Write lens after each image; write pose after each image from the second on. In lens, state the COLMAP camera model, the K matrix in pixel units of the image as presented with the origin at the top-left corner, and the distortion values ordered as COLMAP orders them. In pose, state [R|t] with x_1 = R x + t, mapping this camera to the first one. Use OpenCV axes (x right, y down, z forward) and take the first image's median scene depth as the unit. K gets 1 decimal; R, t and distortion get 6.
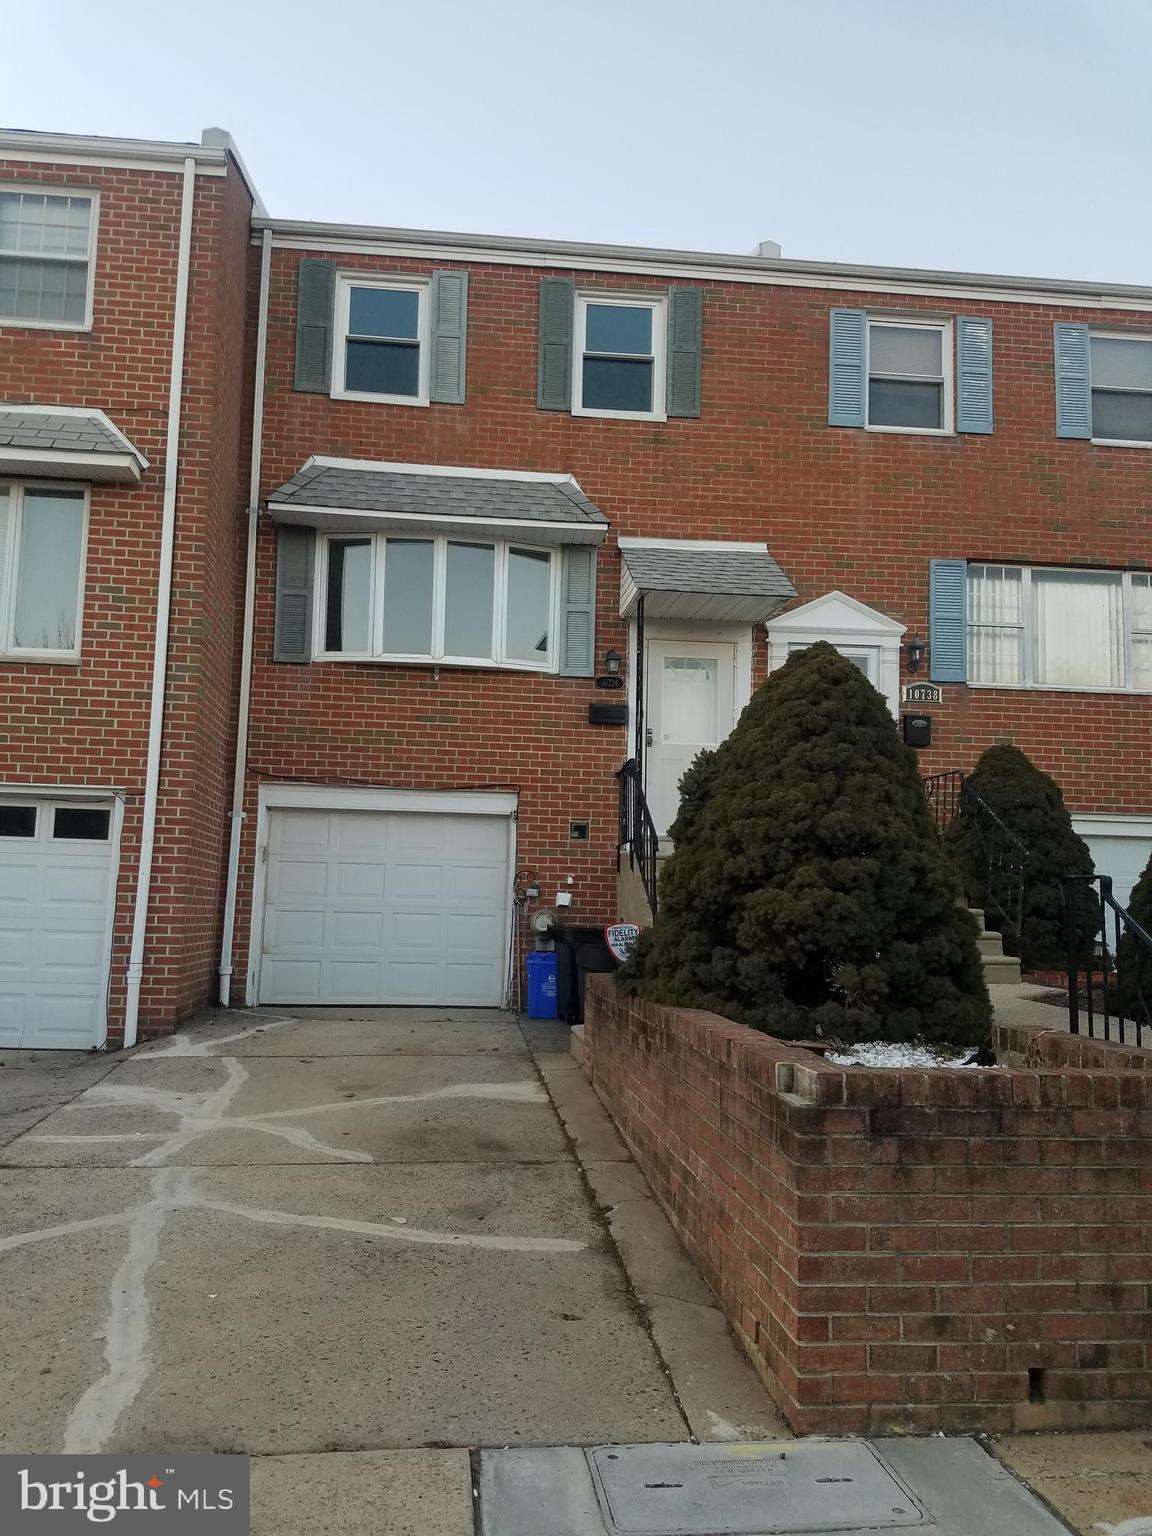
lens RADIAL K [[1180.0, 0, 539.8], [0, 1180.0, 776.3], [0, 0, 1]] dist [0.159175, -0.233844]
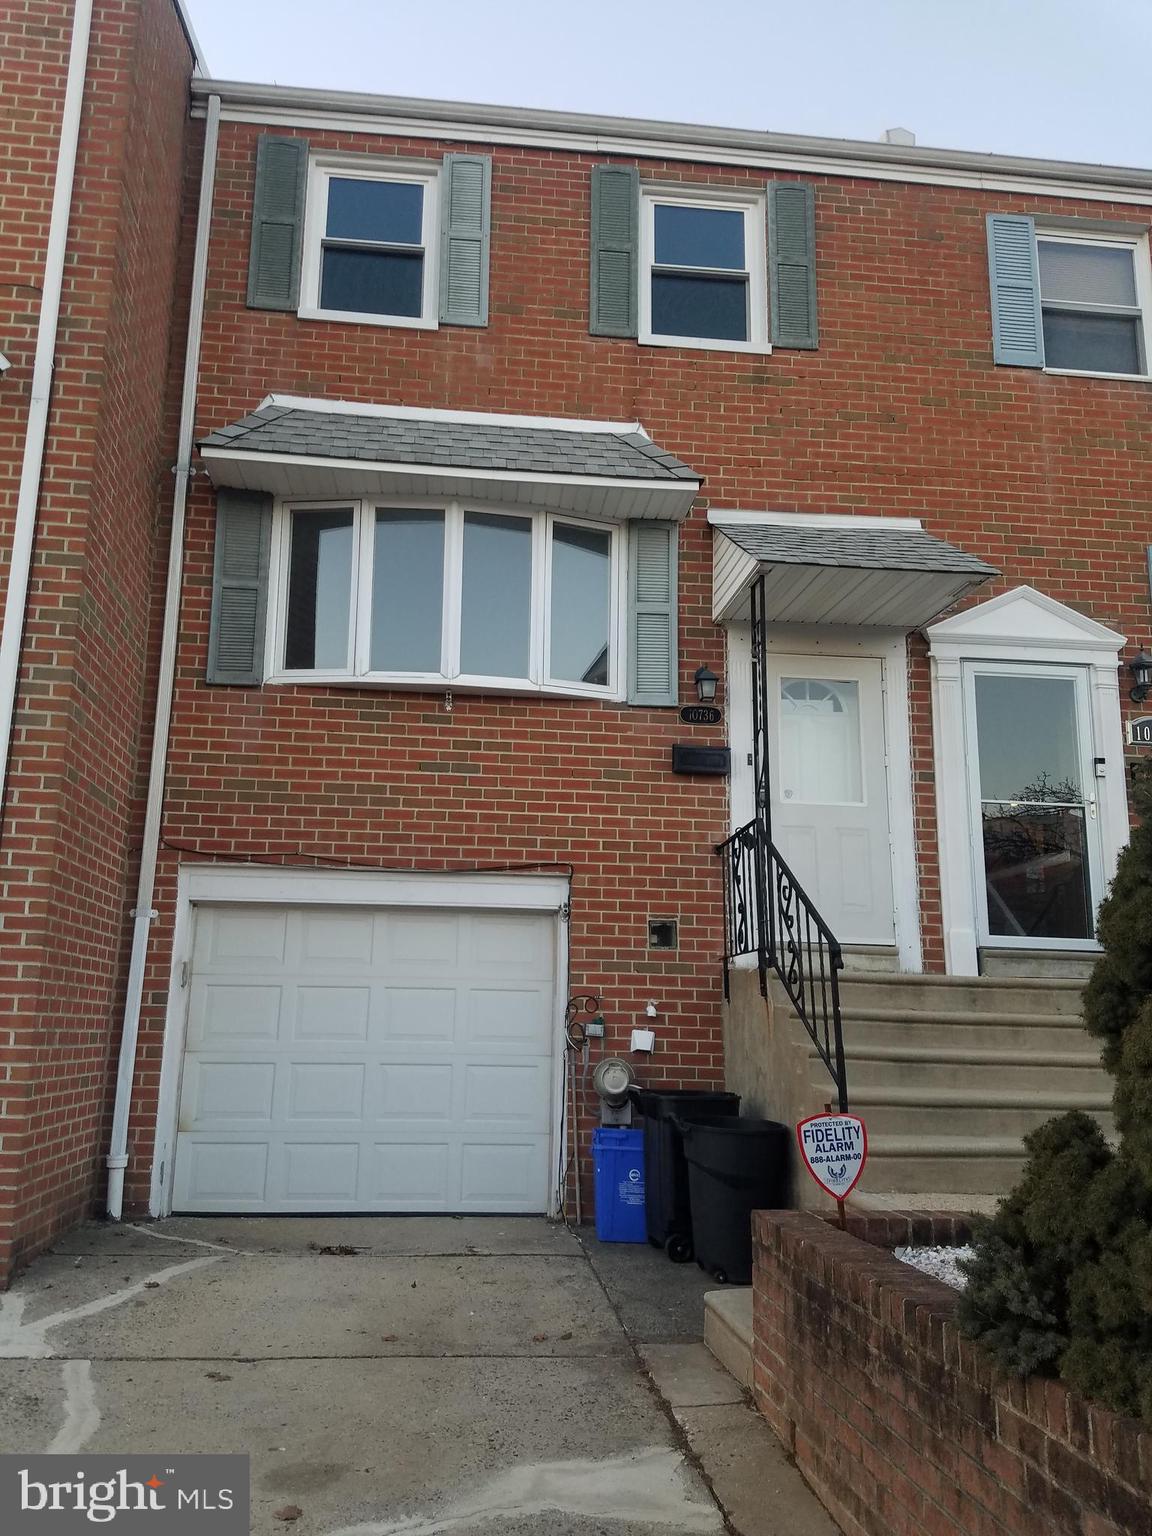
lens RADIAL K [[1180.0, 0, 536.3], [0, 1180.0, 769.7], [0, 0, 1]] dist [0.159175, -0.233844]
pose [[0.999954, -0.005210, 0.008032, -0.042503], [0.005960, 0.995332, -0.096328, 0.017972], [-0.007492, 0.096372, 0.995317, 0.328011]]
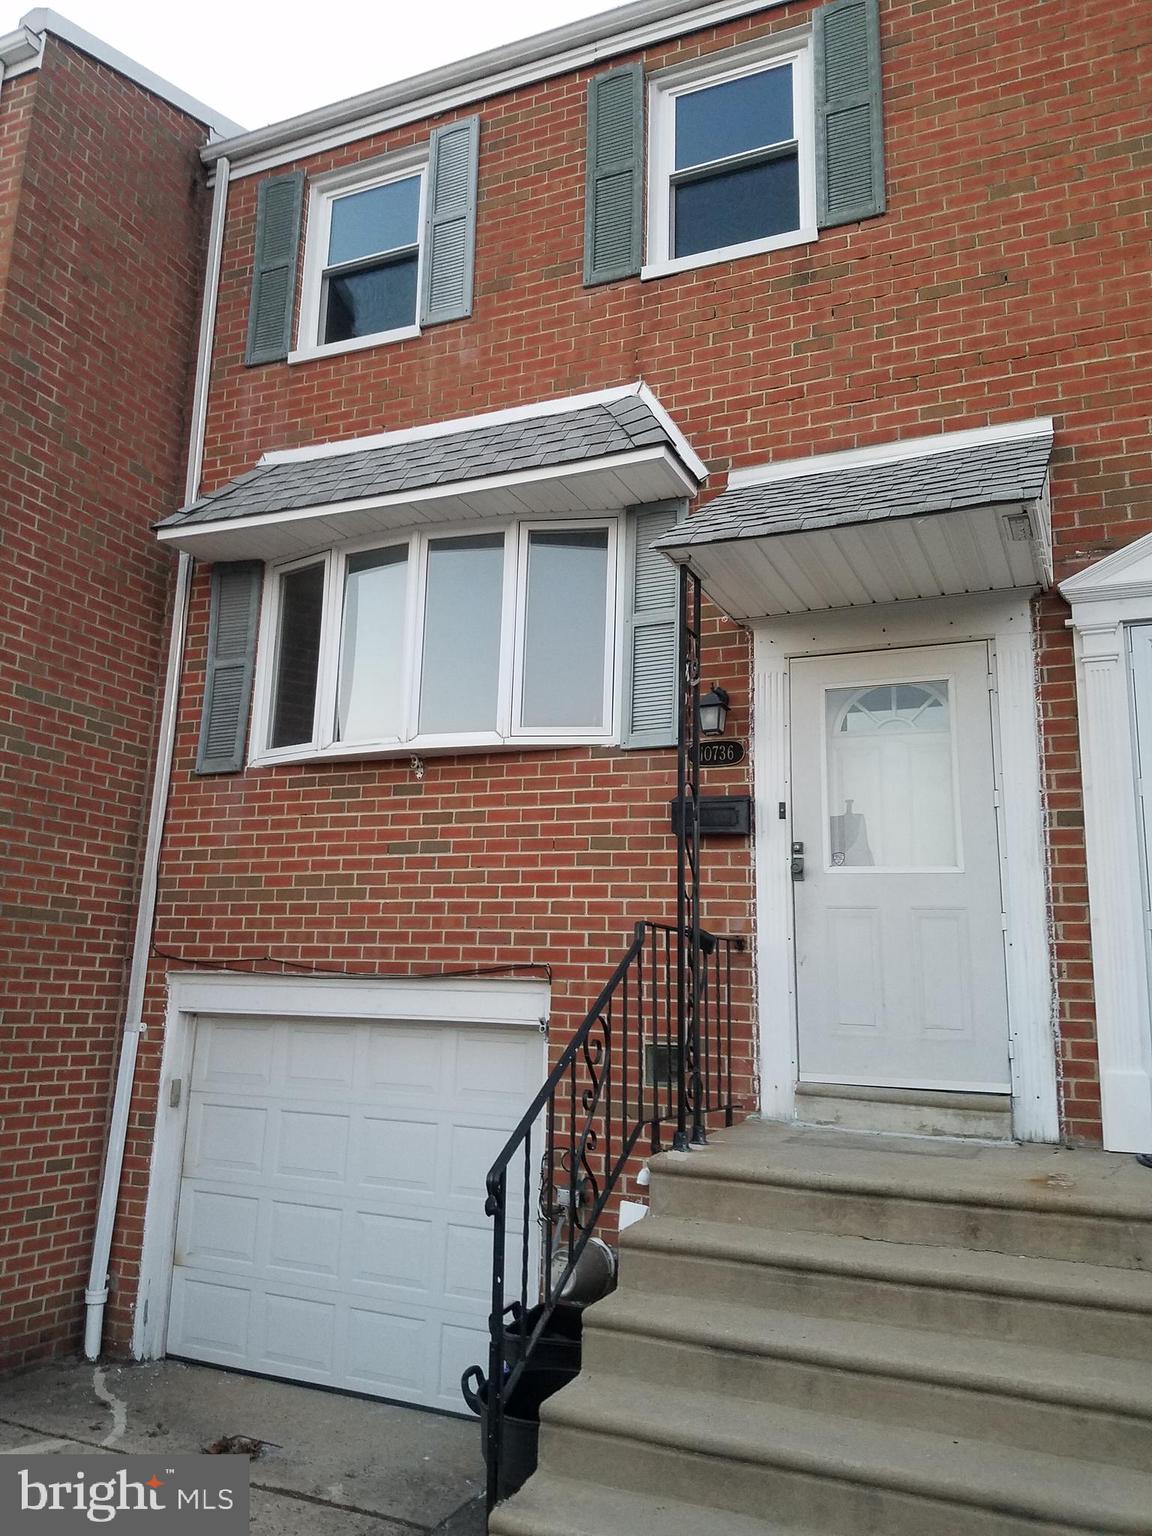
lens RADIAL K [[1180.0, 0, 534.7], [0, 1180.0, 727.4], [0, 0, 1]] dist [0.159175, -0.233844]
pose [[0.863608, -0.109472, -0.492135, 0.243663], [0.045591, 0.989099, -0.140014, -0.023737], [0.502098, 0.098481, 0.859185, 0.538714]]
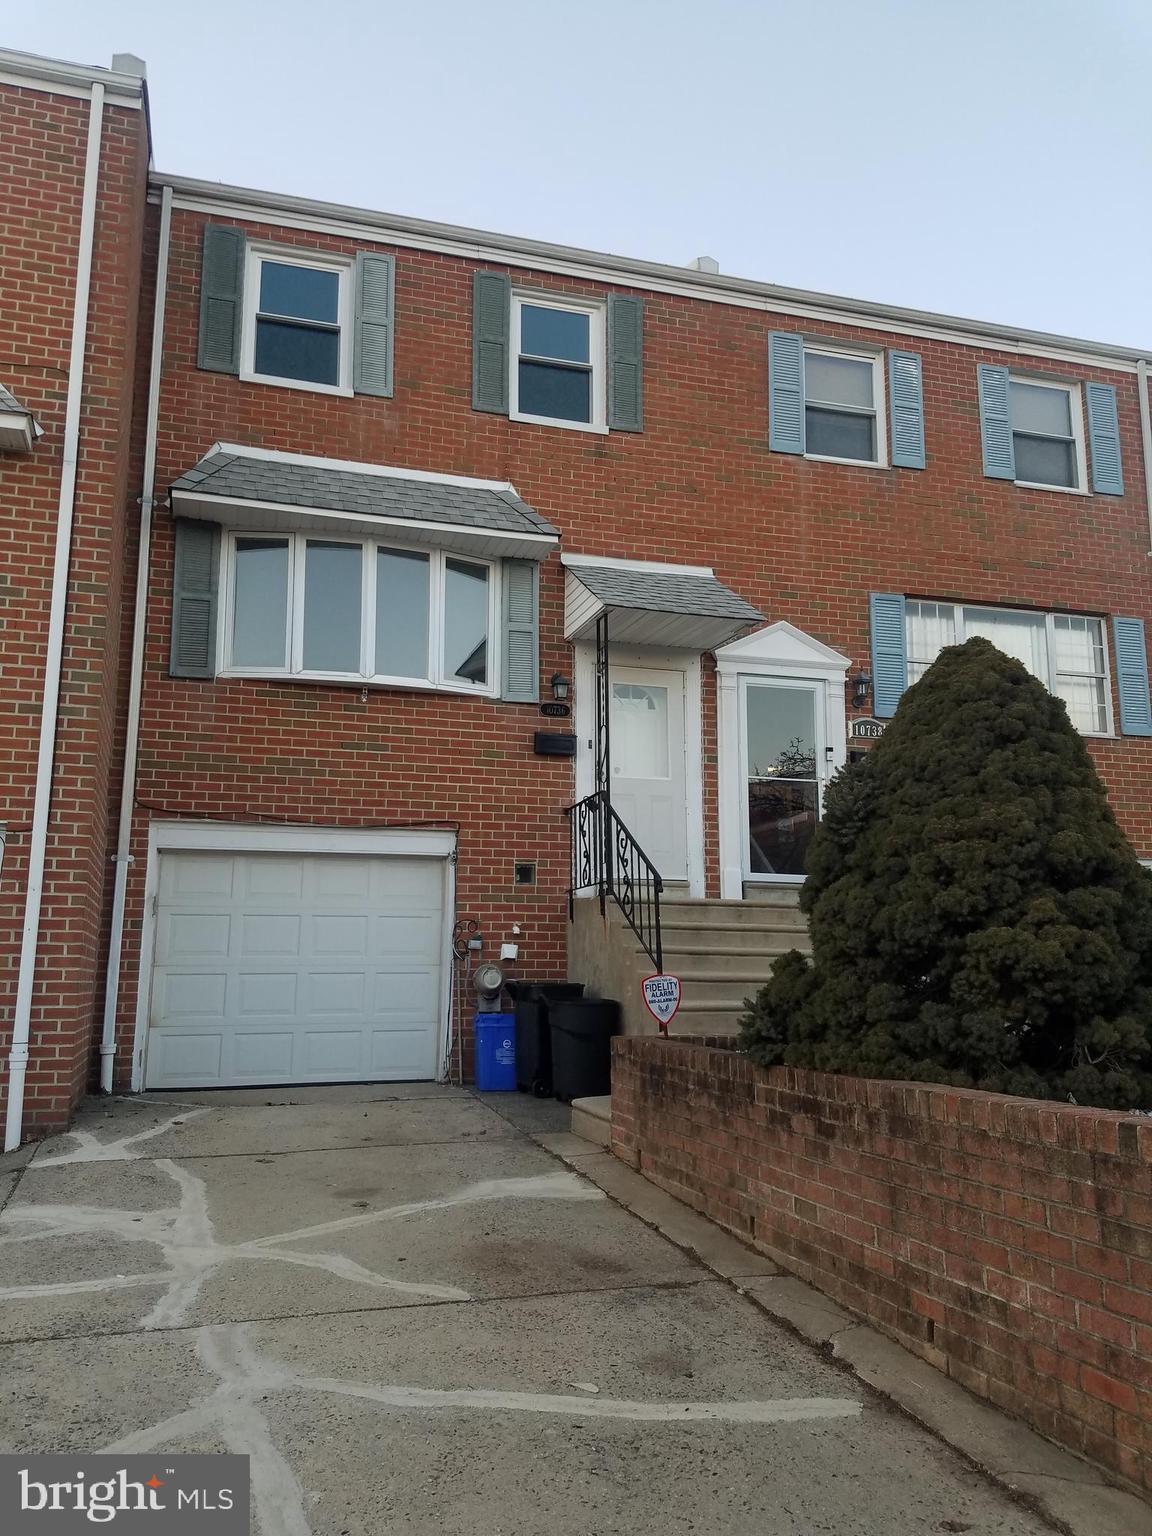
lens RADIAL K [[1180.0, 0, 547.3], [0, 1180.0, 763.9], [0, 0, 1]] dist [0.159175, -0.233844]
pose [[0.980135, 0.010844, 0.198033, -0.127917], [0.000508, 0.998363, -0.057186, 0.014301], [-0.198329, 0.056151, 0.978526, 0.117523]]
